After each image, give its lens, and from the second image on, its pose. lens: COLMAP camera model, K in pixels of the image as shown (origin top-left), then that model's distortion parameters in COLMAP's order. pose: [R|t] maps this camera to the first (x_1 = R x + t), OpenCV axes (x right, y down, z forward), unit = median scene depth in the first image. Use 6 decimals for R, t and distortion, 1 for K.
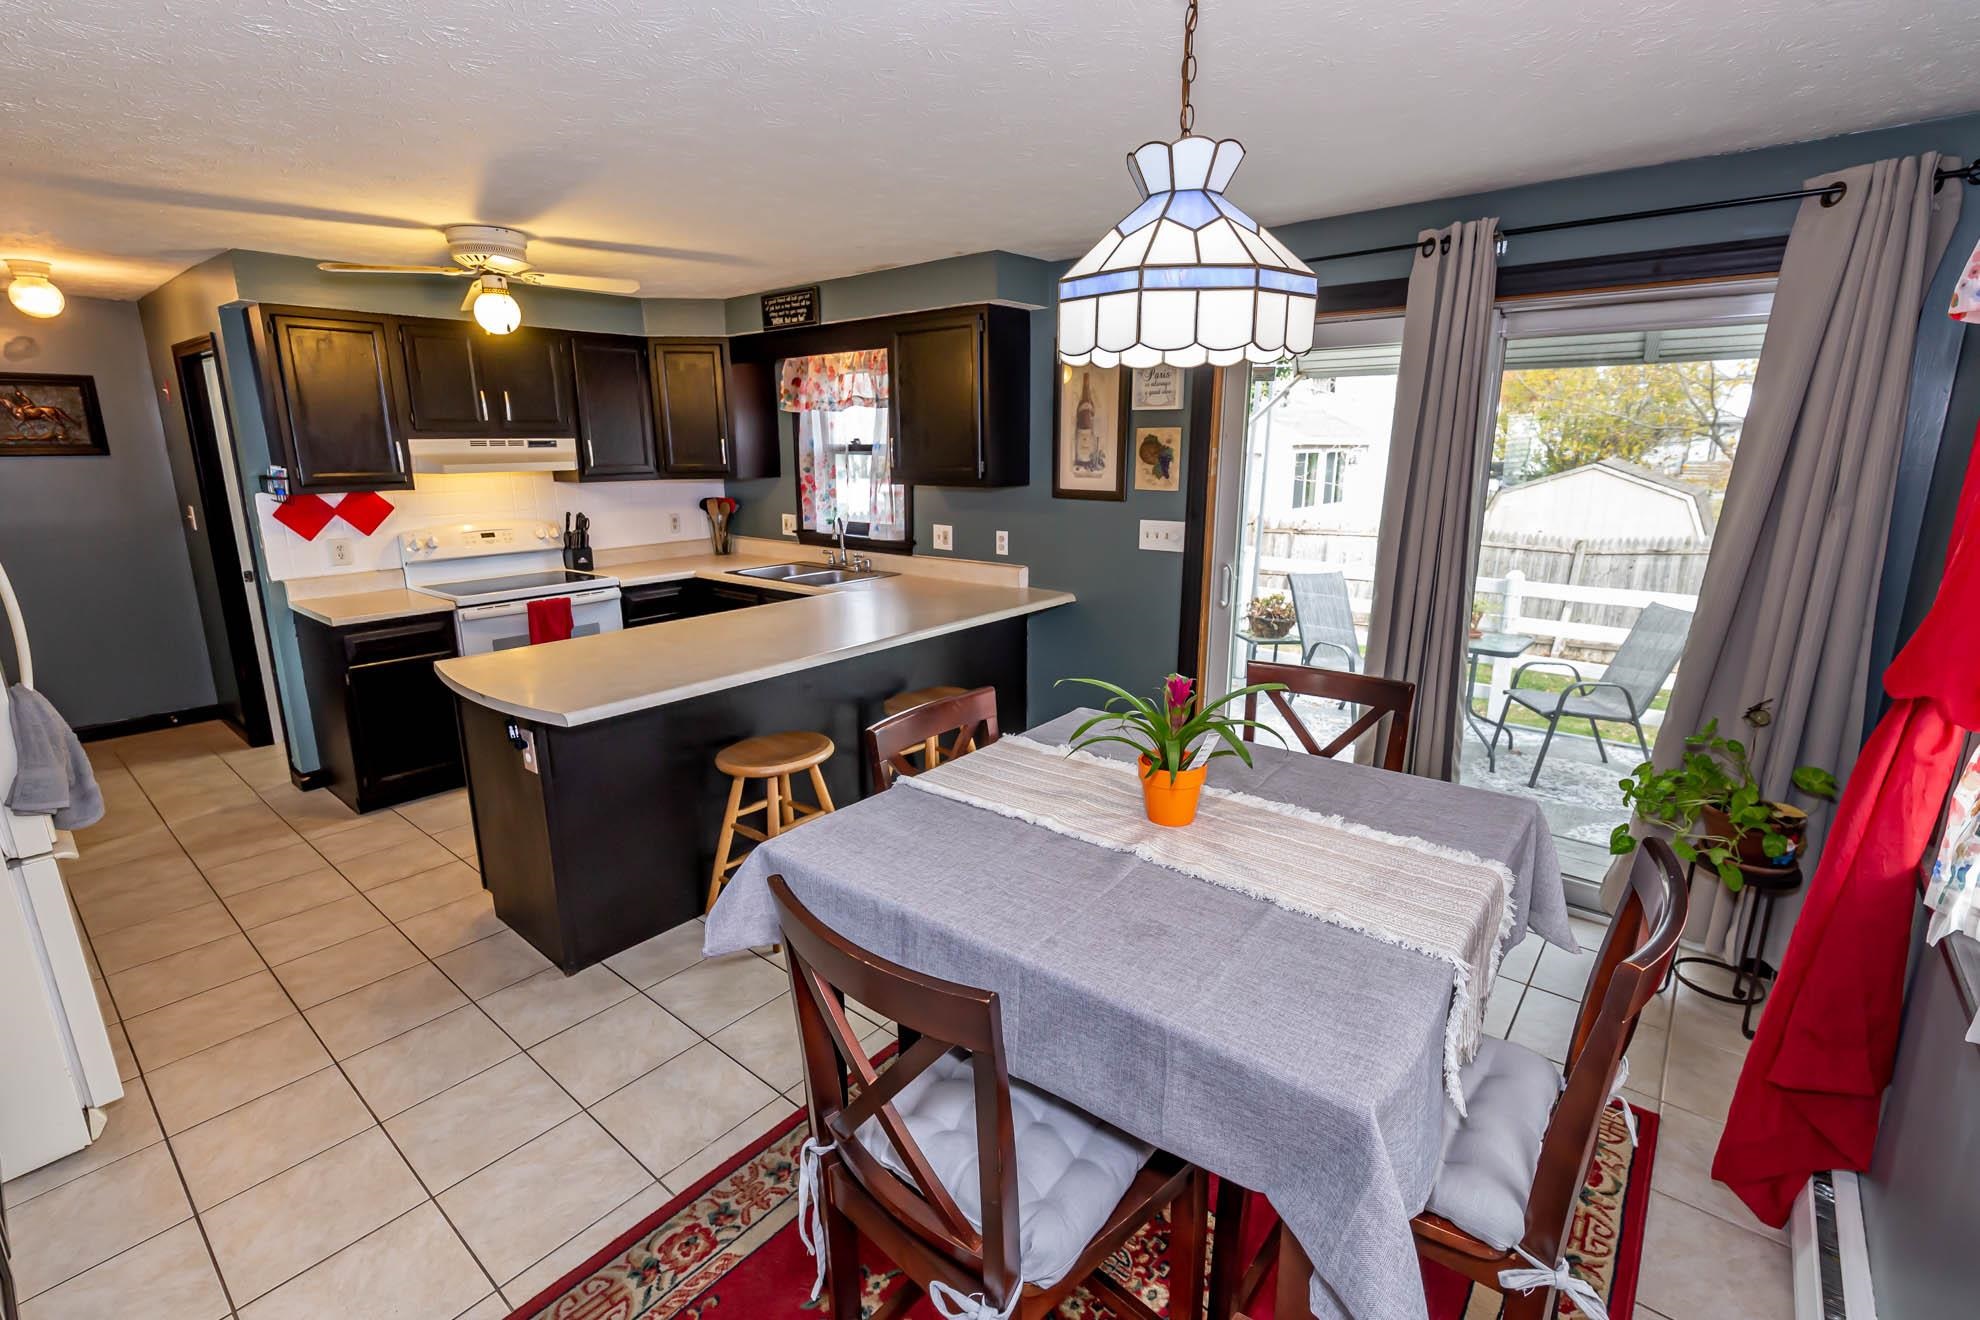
lens RADIAL K [[891.5, 0, 969.6], [0, 891.5, 662.8], [0, 0, 1]] dist [0.002093, 0.000096]
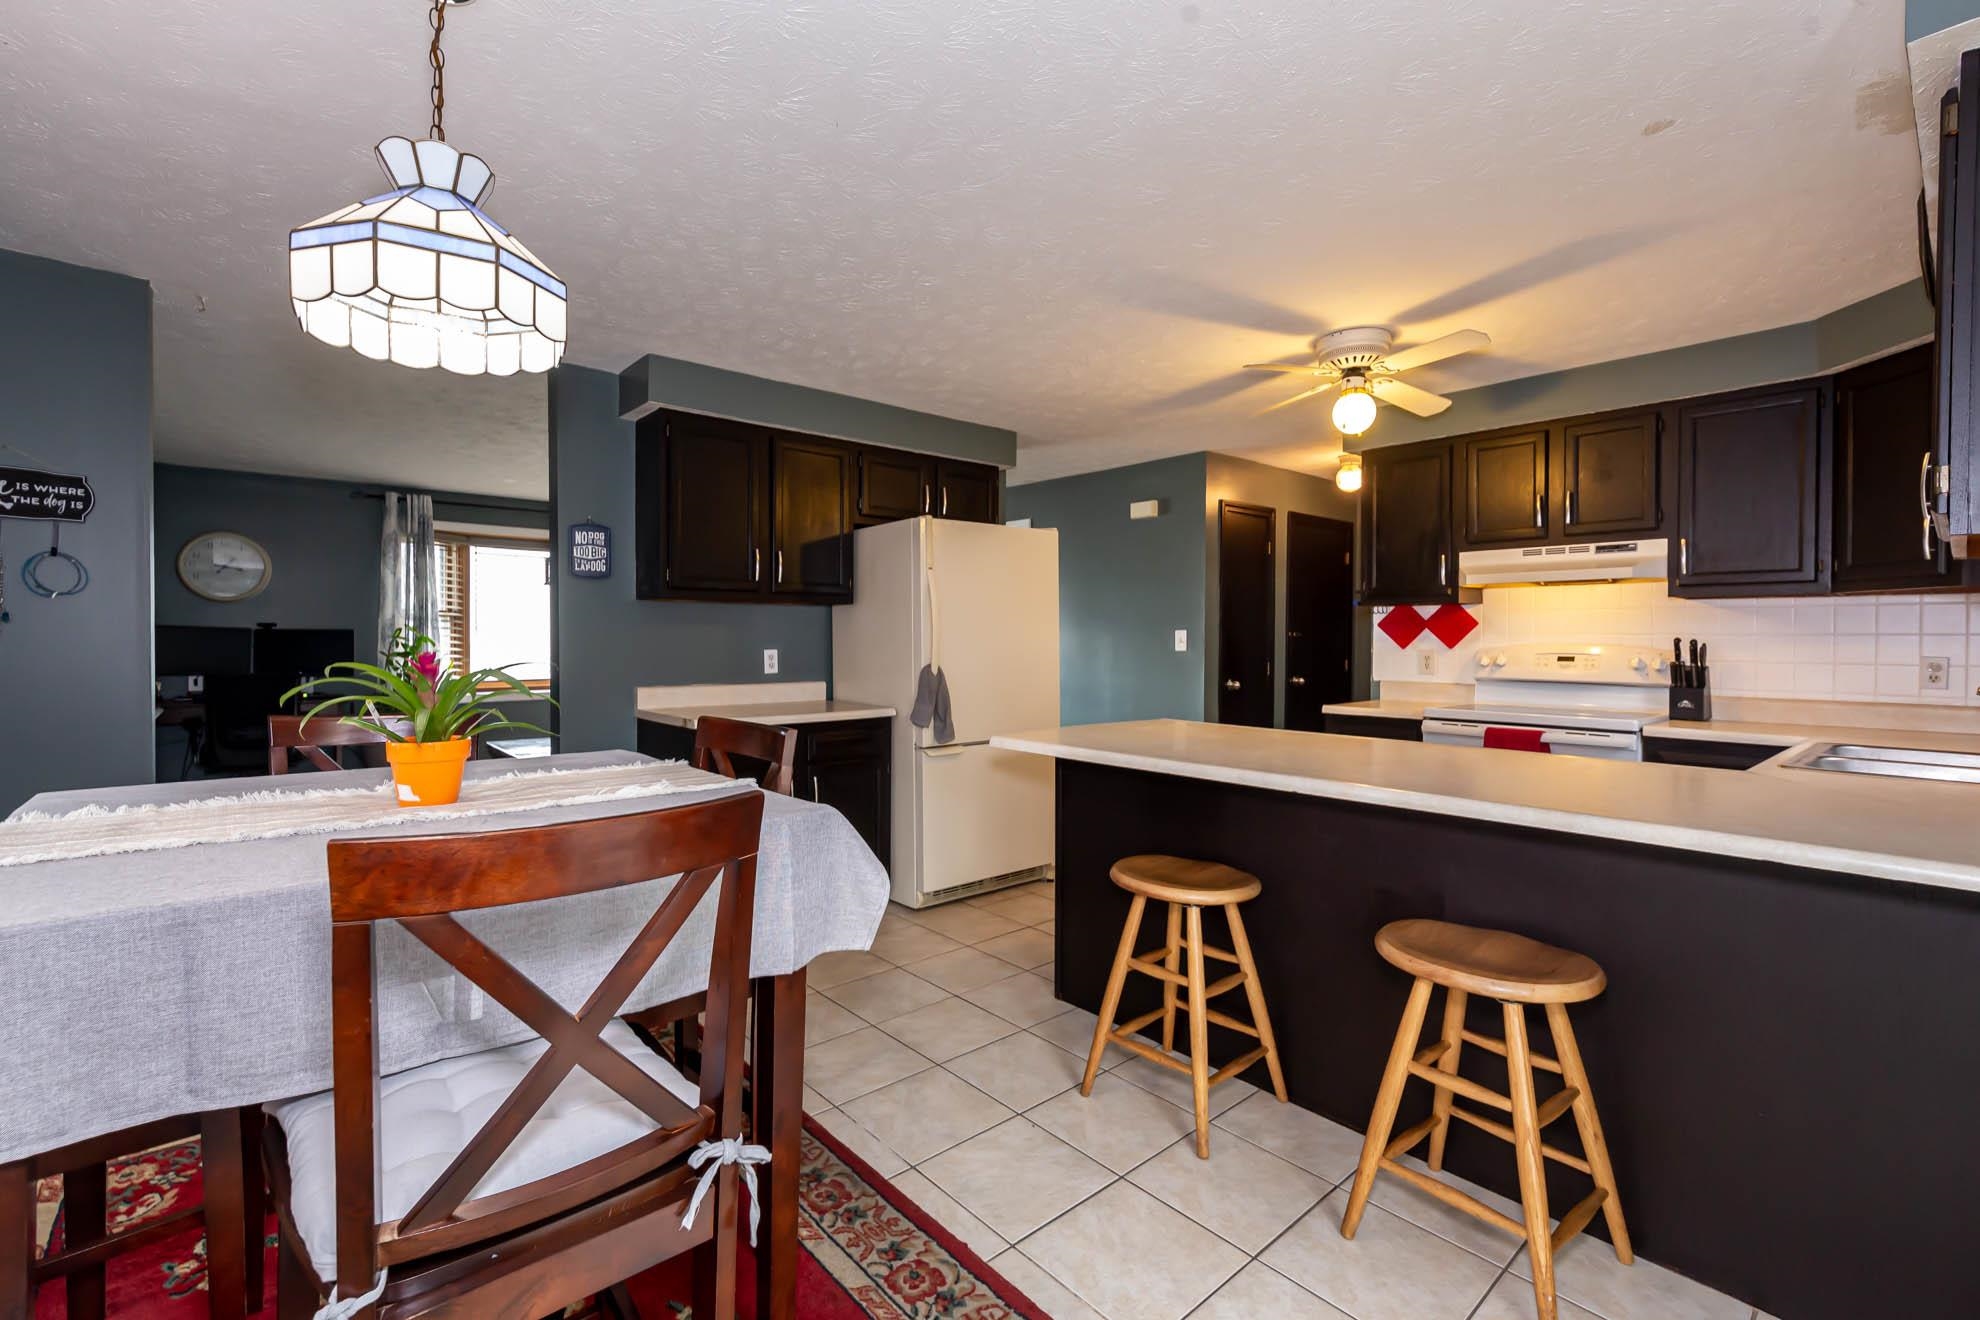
lens RADIAL K [[857.6, 0, 993.0], [0, 857.6, 650.6], [0, 0, 1]] dist [-0.002722, -0.000408]
pose [[-0.141987, 0.024738, -0.989559, 0.358156], [-0.238953, 0.969266, 0.058517, -0.067698], [0.960594, 0.244766, -0.131712, 0.583611]]
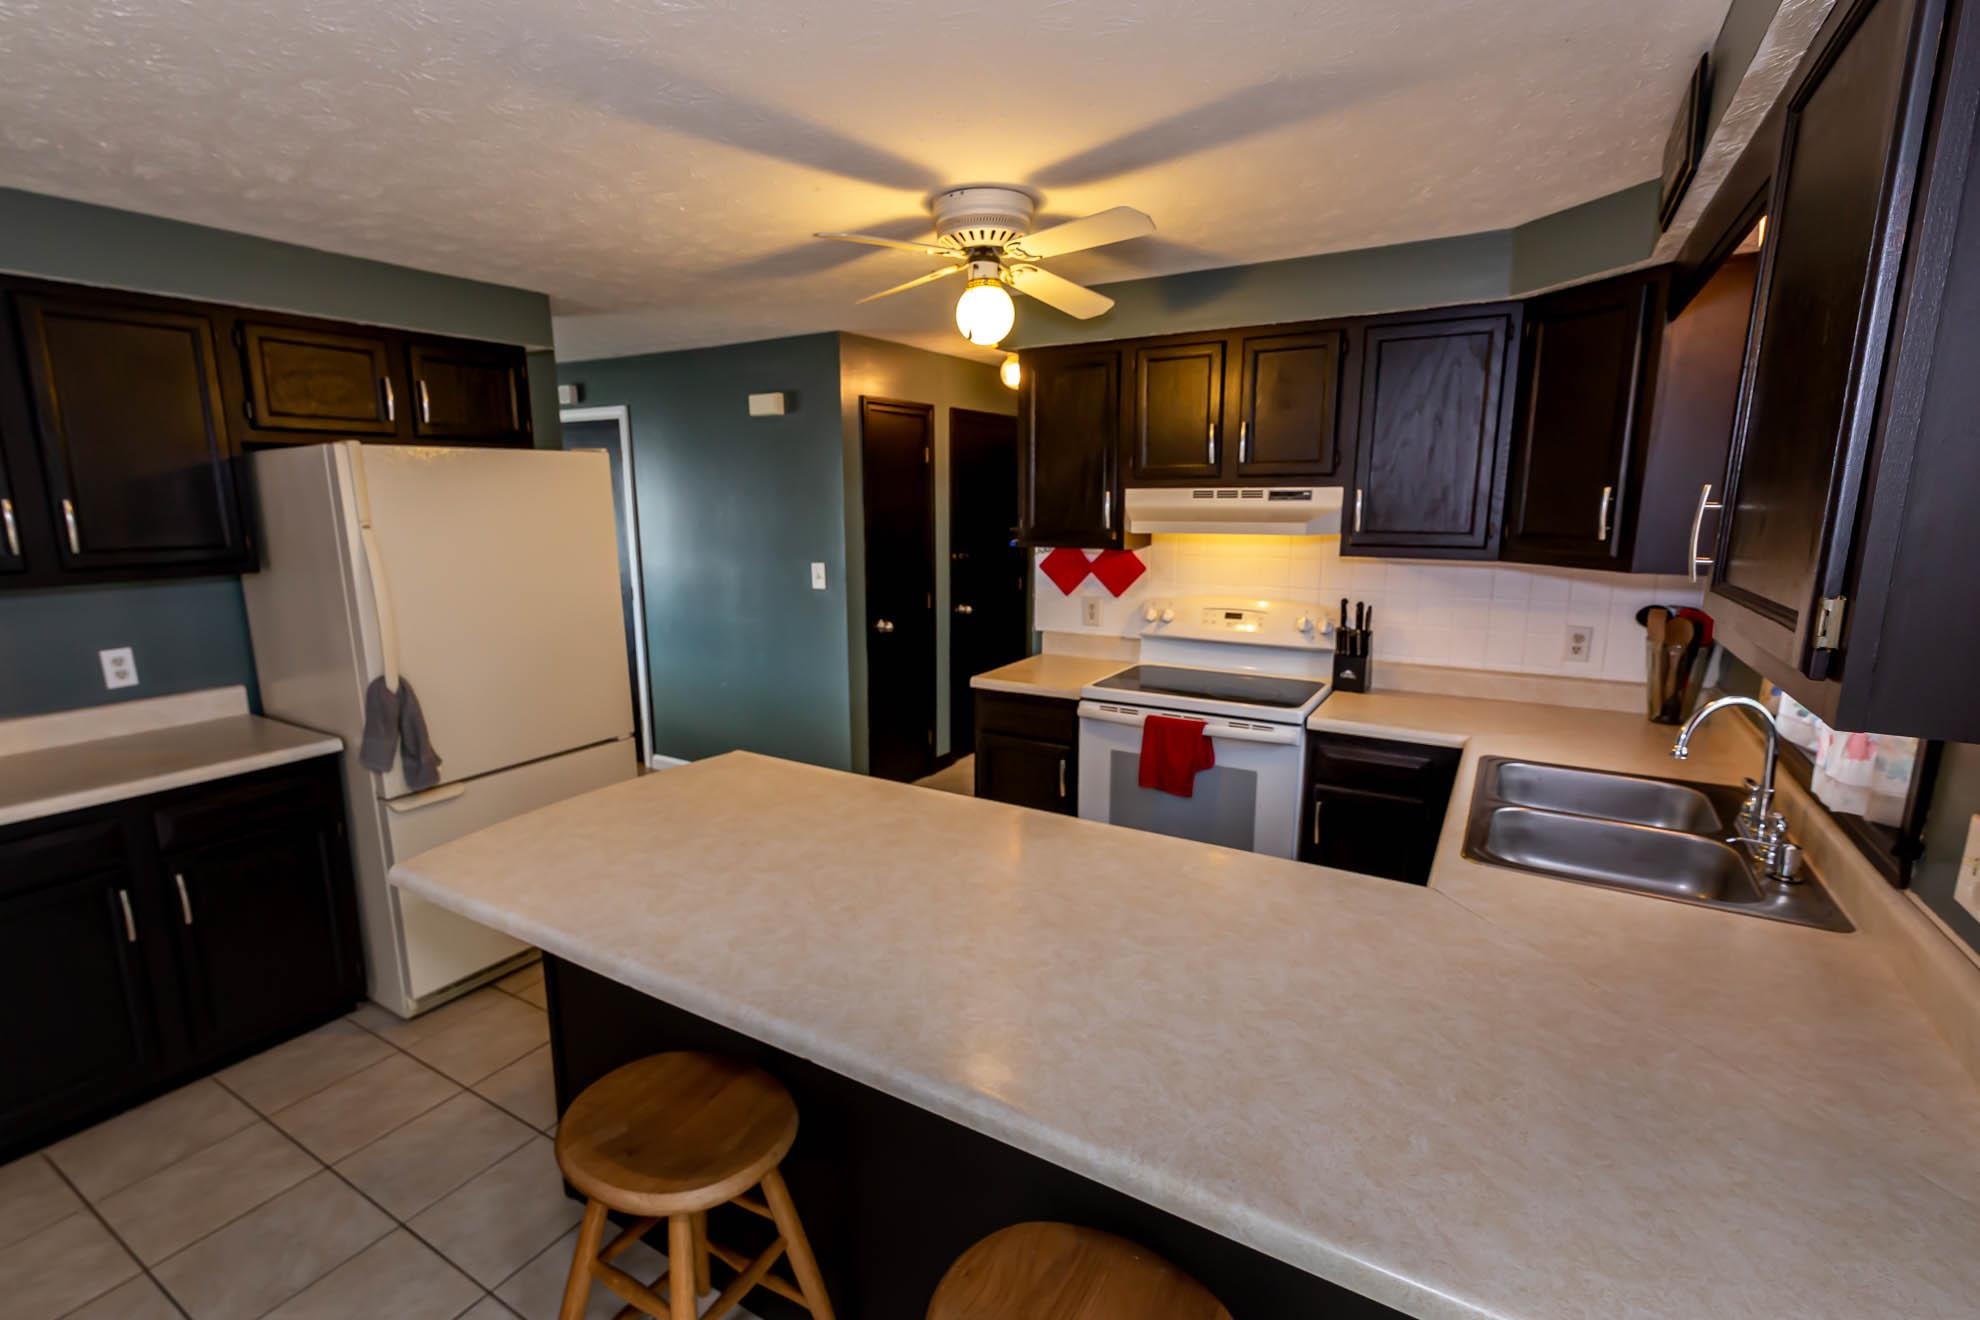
lens RADIAL K [[891.5, 0, 969.6], [0, 891.5, 662.8], [0, 0, 1]] dist [0.002093, 0.000096]
pose [[0.158571, 0.189462, -0.968999, 0.155143], [-0.235244, 0.960403, 0.149285, -0.166627], [0.958914, 0.204279, 0.196862, 0.657867]]
